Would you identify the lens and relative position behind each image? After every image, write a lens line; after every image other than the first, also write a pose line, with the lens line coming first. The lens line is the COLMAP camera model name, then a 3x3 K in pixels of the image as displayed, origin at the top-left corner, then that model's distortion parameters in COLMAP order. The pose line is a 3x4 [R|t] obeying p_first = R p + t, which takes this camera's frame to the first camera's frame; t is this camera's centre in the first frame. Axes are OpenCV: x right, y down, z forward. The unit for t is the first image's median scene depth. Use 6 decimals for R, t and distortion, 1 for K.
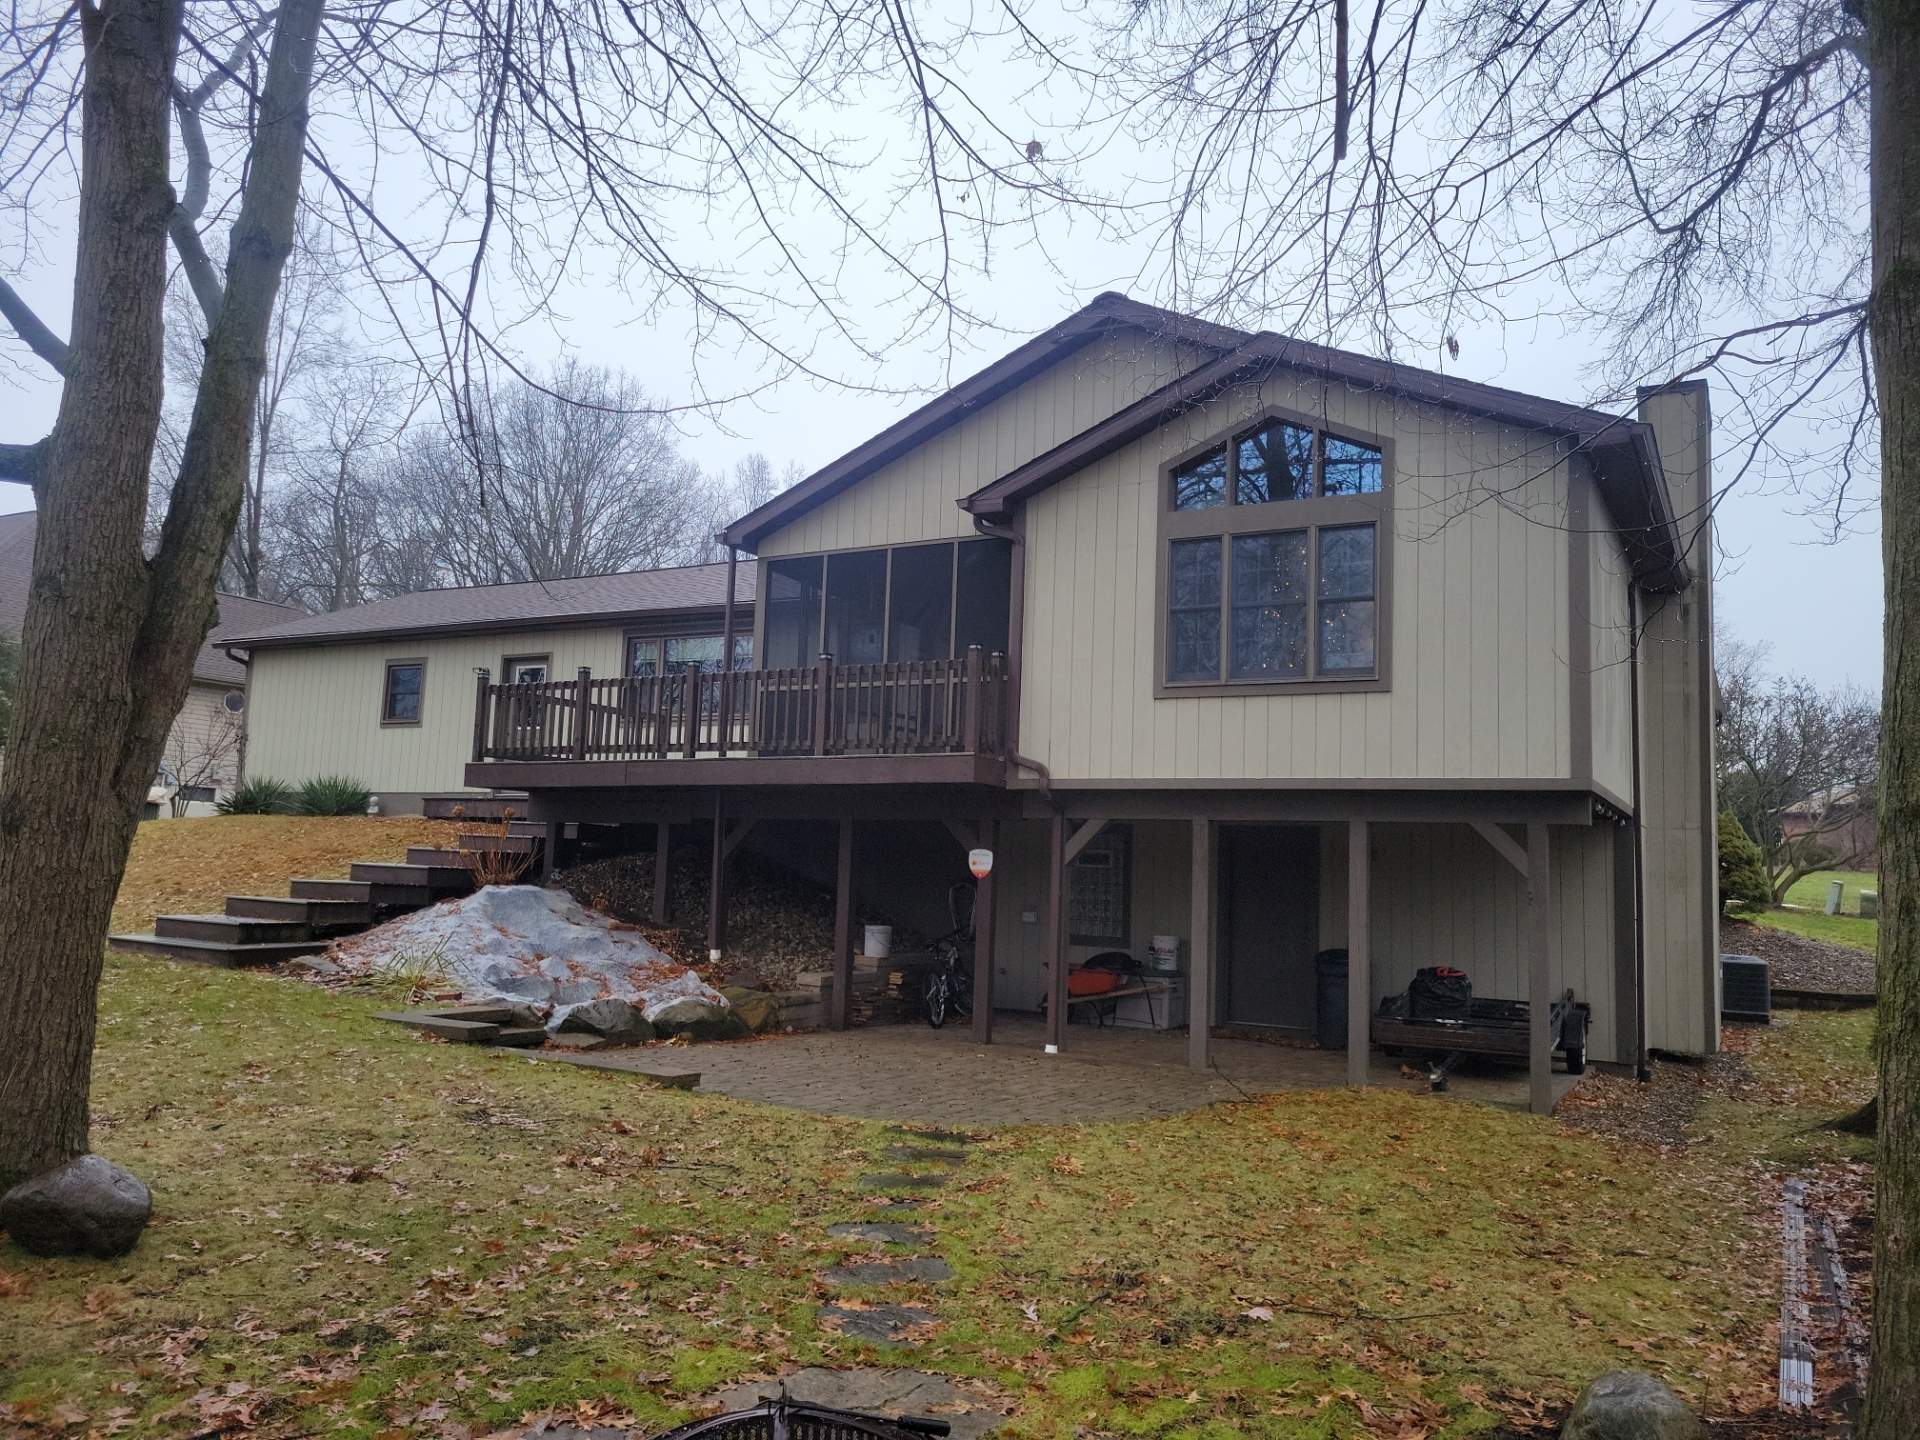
lens RADIAL K [[1419.5, 0, 960.0], [0, 1419.5, 720.0], [0, 0, 1]] dist [0.050253, -0.042509]
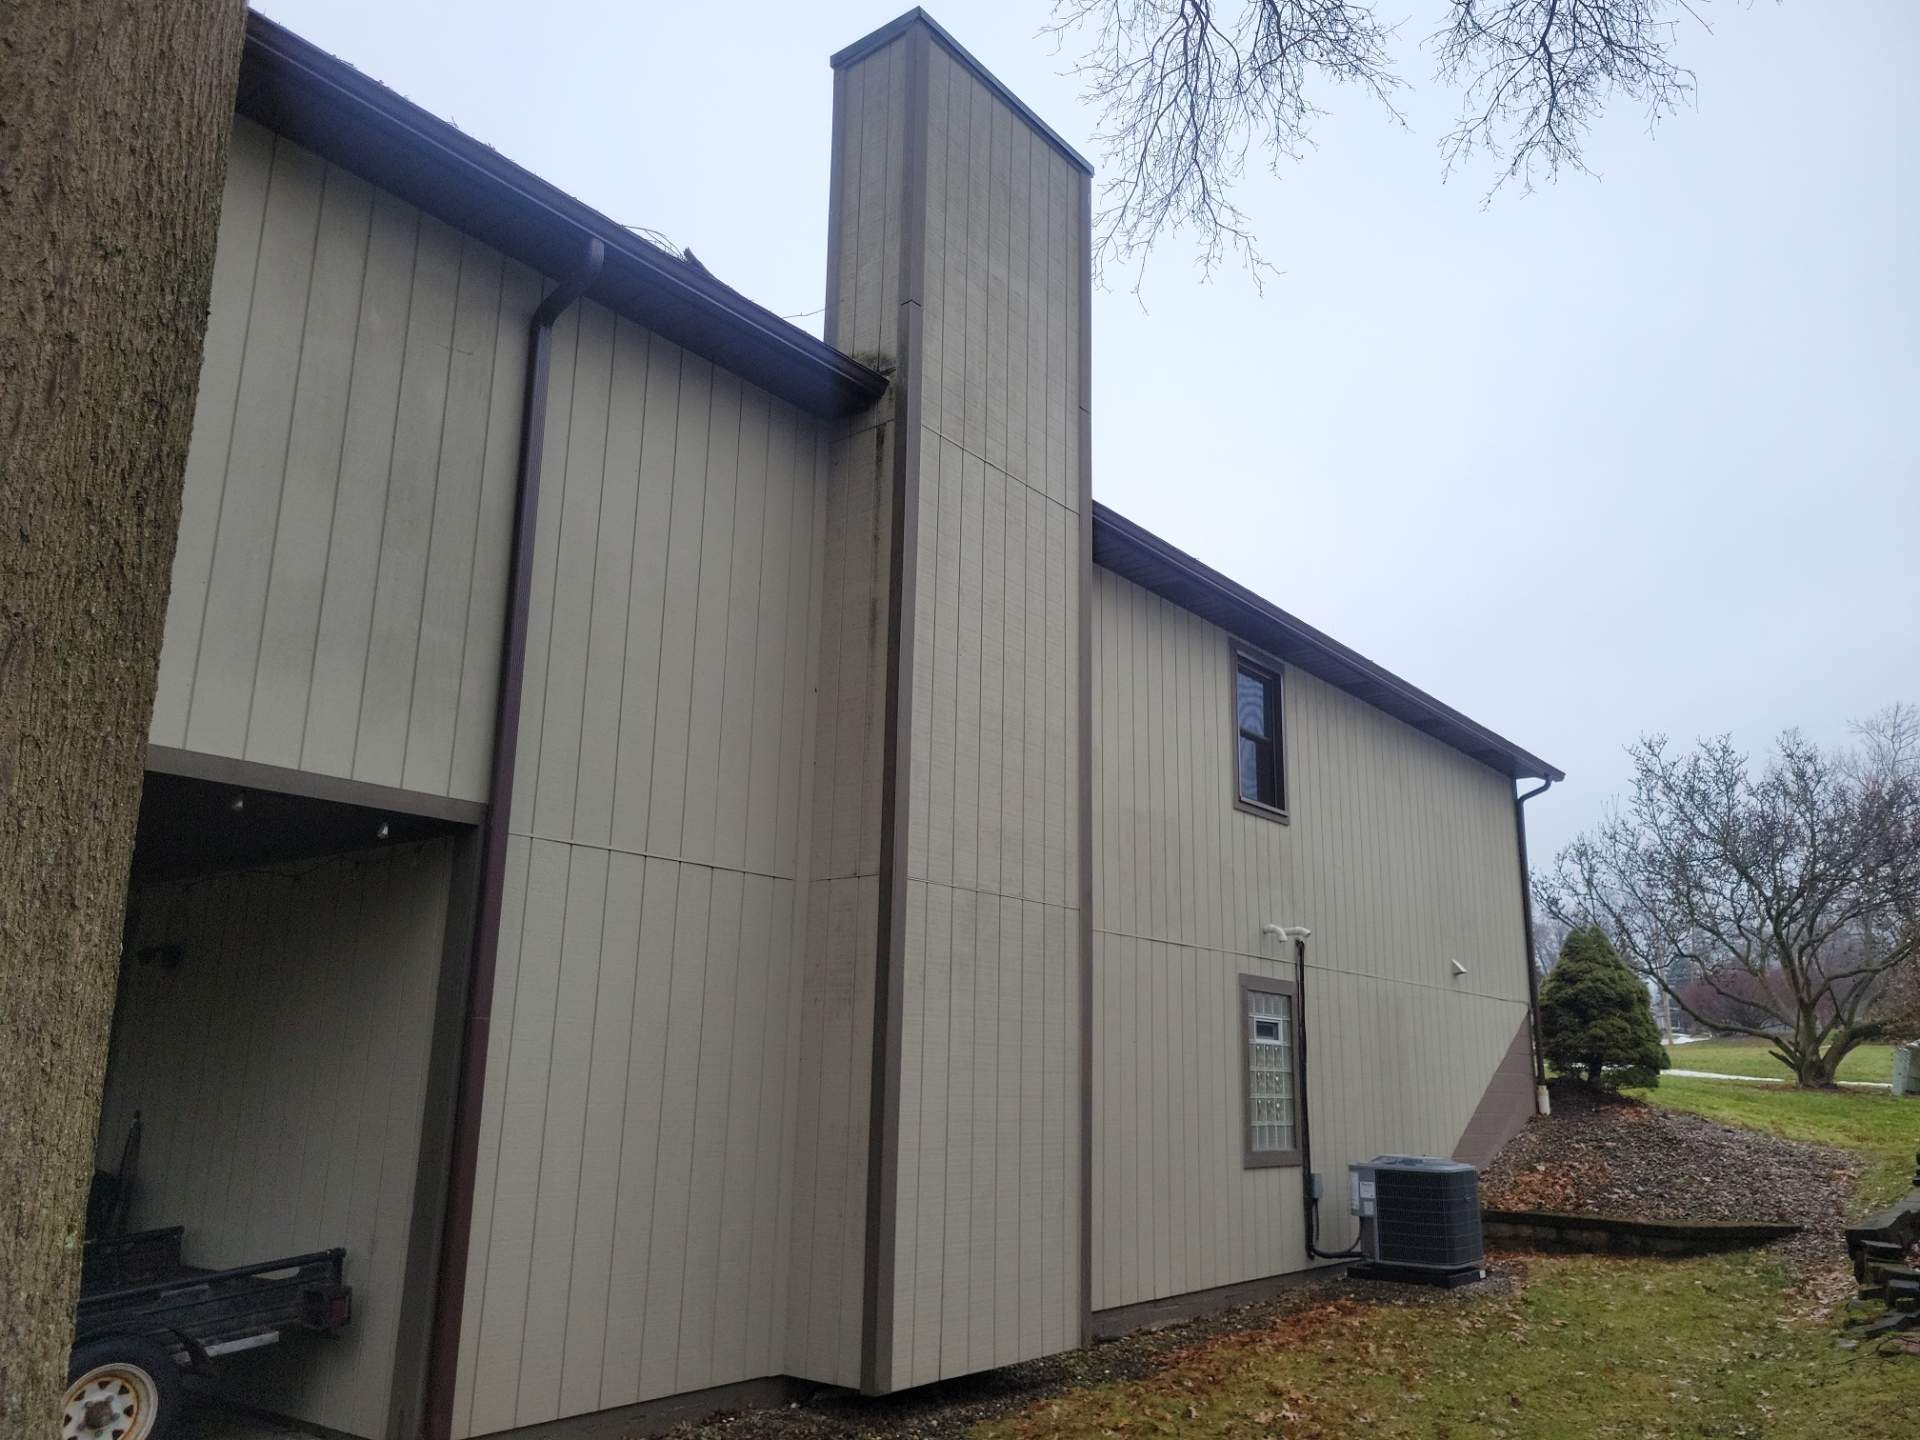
lens RADIAL K [[1430.8, 0, 980.1], [0, 1430.8, 733.0], [0, 0, 1]] dist [0.058914, -0.042340]
pose [[0.988919, -0.061329, -0.135200, 0.662175], [0.042283, 0.989320, -0.139490, 0.105400], [0.142311, 0.132228, 0.980950, 0.587356]]
